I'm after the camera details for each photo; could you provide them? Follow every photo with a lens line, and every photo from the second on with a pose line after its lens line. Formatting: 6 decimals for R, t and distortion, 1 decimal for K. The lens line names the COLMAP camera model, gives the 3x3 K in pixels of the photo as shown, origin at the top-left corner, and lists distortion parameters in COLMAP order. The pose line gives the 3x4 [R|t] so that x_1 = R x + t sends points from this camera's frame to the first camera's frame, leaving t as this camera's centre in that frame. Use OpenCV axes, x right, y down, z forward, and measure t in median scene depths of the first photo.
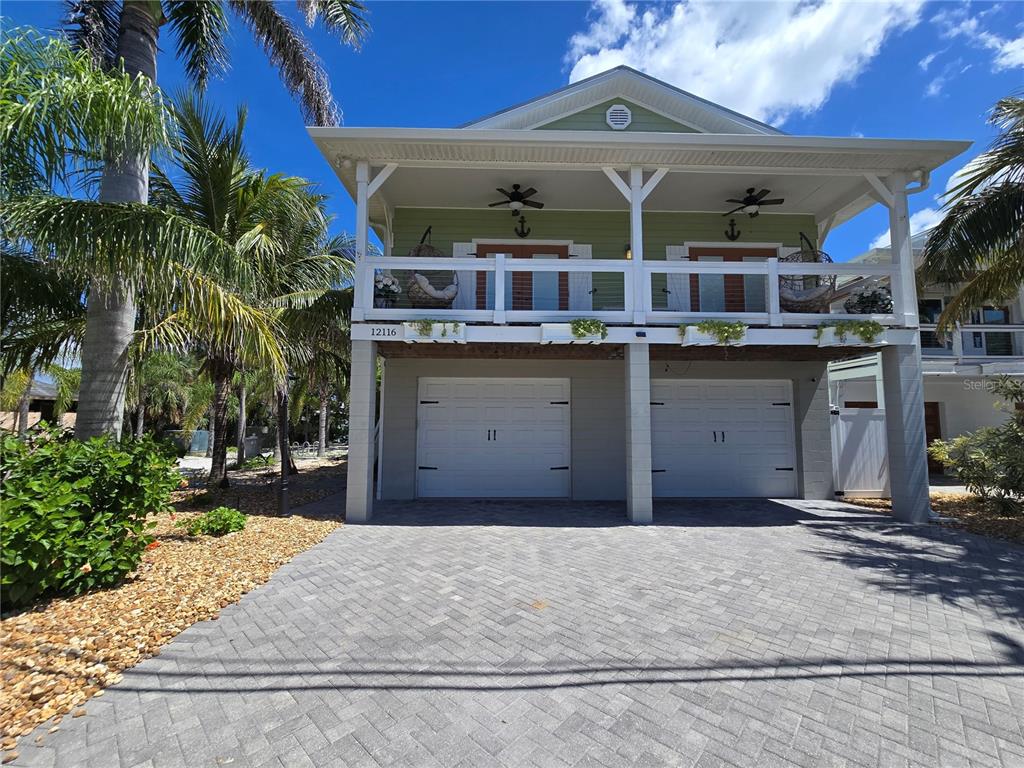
lens RADIAL K [[417.5, 0, 513.0], [0, 417.5, 390.8], [0, 0, 1]] dist [-0.000992, 0.000826]
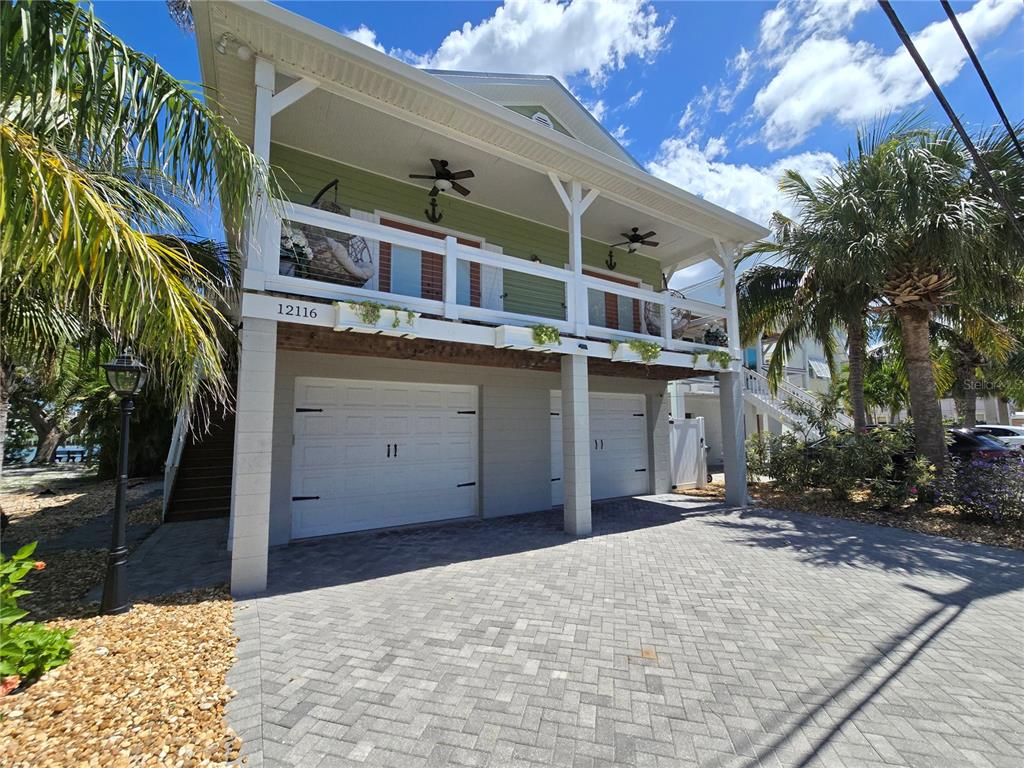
lens RADIAL K [[417.5, 0, 513.0], [0, 417.5, 390.8], [0, 0, 1]] dist [-0.000992, 0.000826]
pose [[0.864525, 0.034269, 0.501419, -0.340766], [-0.028017, 0.999407, -0.019999, -0.003597], [-0.501808, 0.003241, 0.864973, 0.211412]]
